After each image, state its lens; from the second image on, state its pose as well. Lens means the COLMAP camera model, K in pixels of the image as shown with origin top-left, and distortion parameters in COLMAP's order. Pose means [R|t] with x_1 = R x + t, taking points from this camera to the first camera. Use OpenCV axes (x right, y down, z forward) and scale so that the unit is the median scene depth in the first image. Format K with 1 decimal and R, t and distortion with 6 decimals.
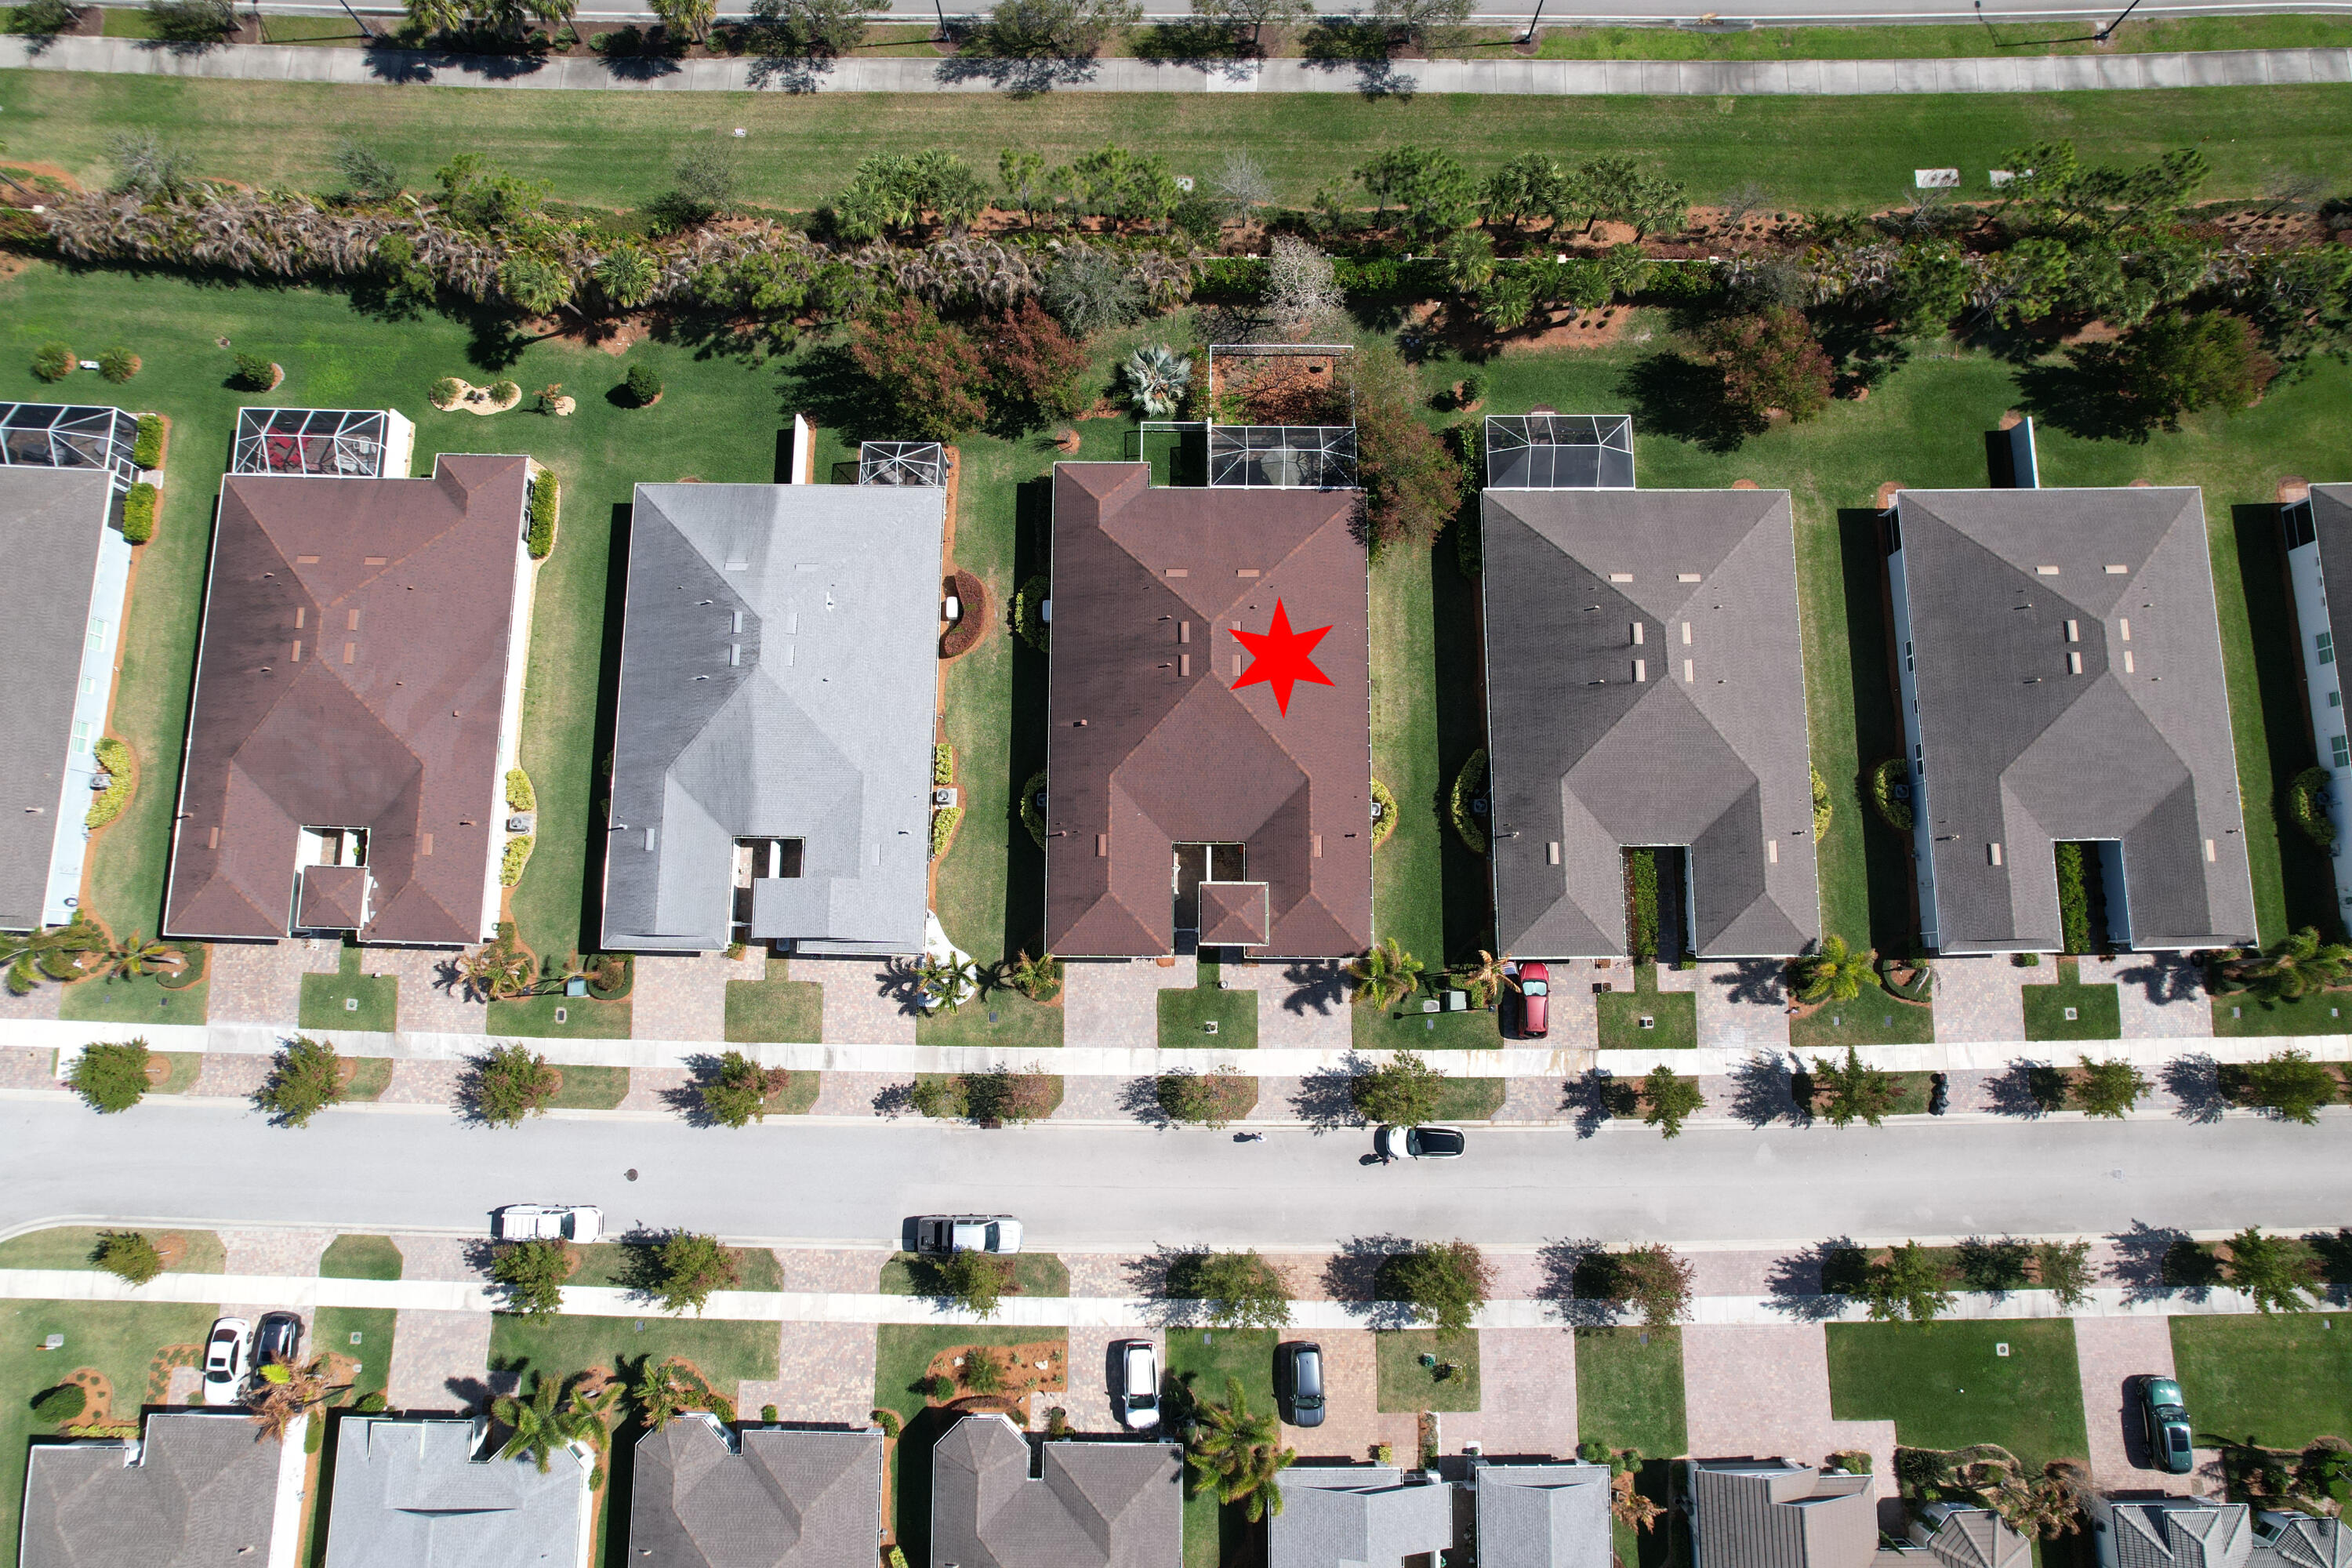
lens RADIAL K [[1480.8, 0, 1176.0], [0, 1480.8, 784.0], [0, 0, 1]] dist [-0.100594, -0.052906]
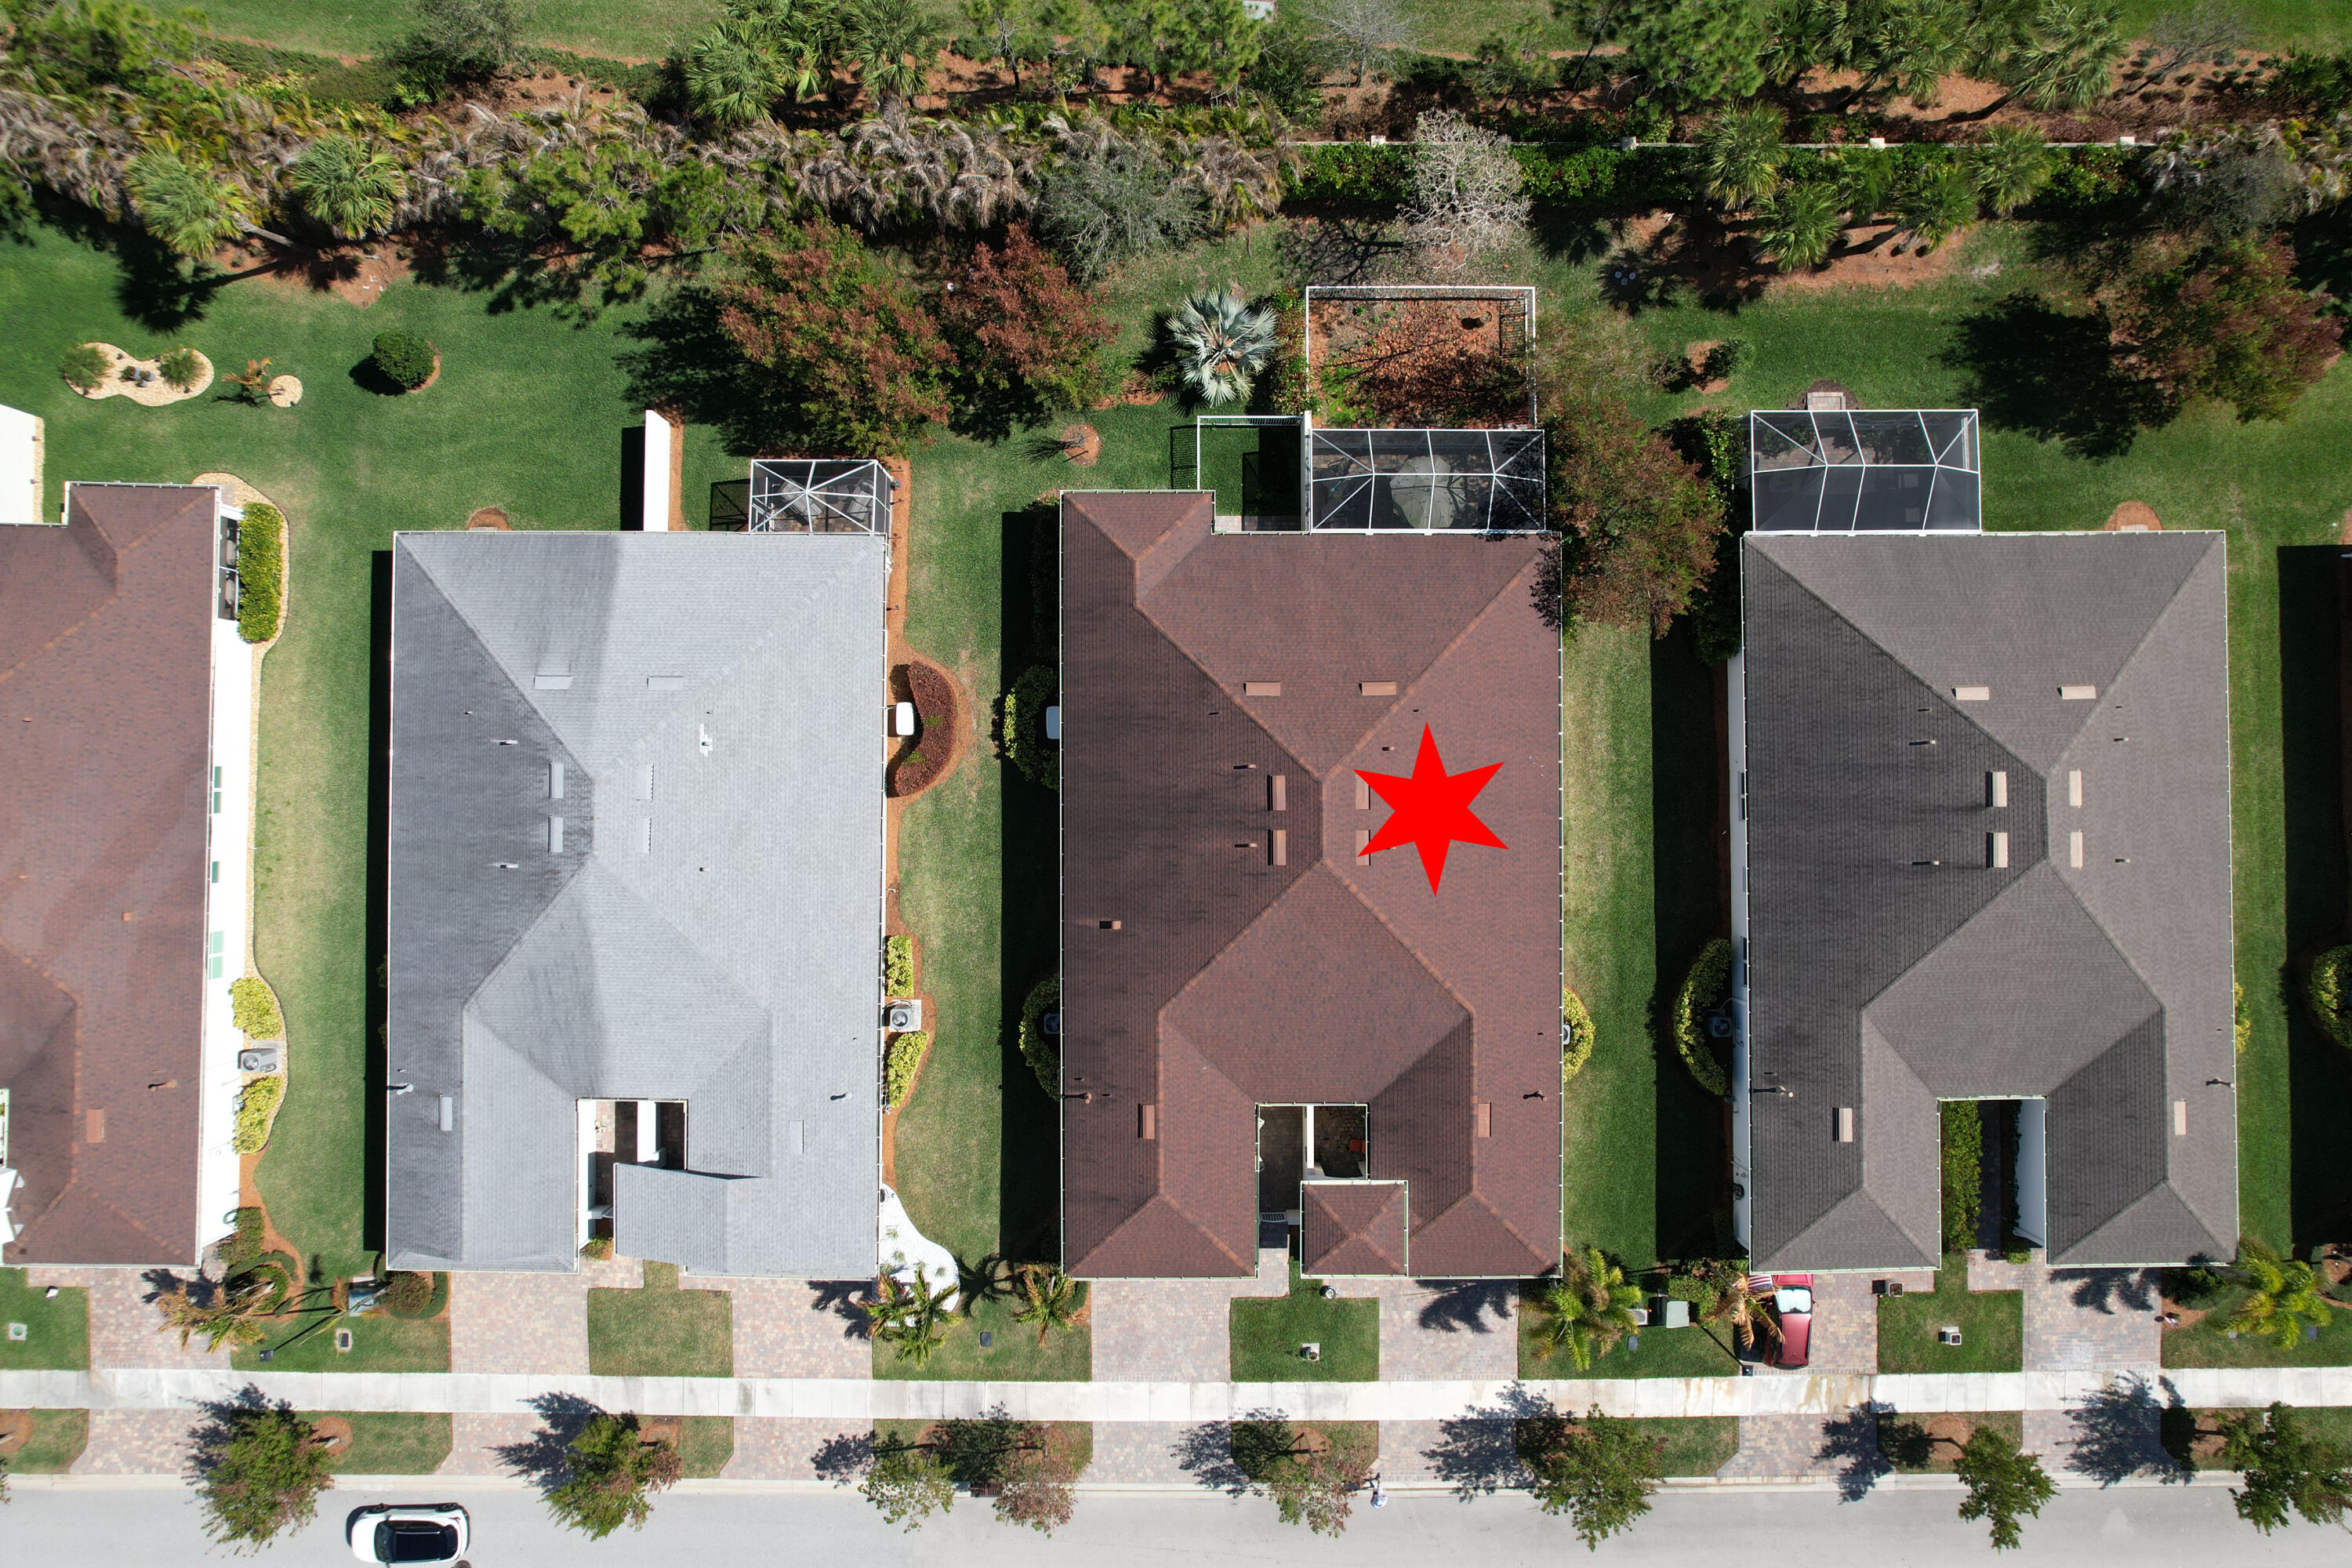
lens RADIAL K [[1509.9, 0, 1176.0], [0, 1509.9, 784.0], [0, 0, 1]] dist [-0.107541, 0.060659]
pose [[0.999975, -0.007094, -0.000329, -0.035188], [0.007077, 0.991539, 0.129614, -0.180515], [-0.000593, -0.129613, 0.991564, 0.359804]]
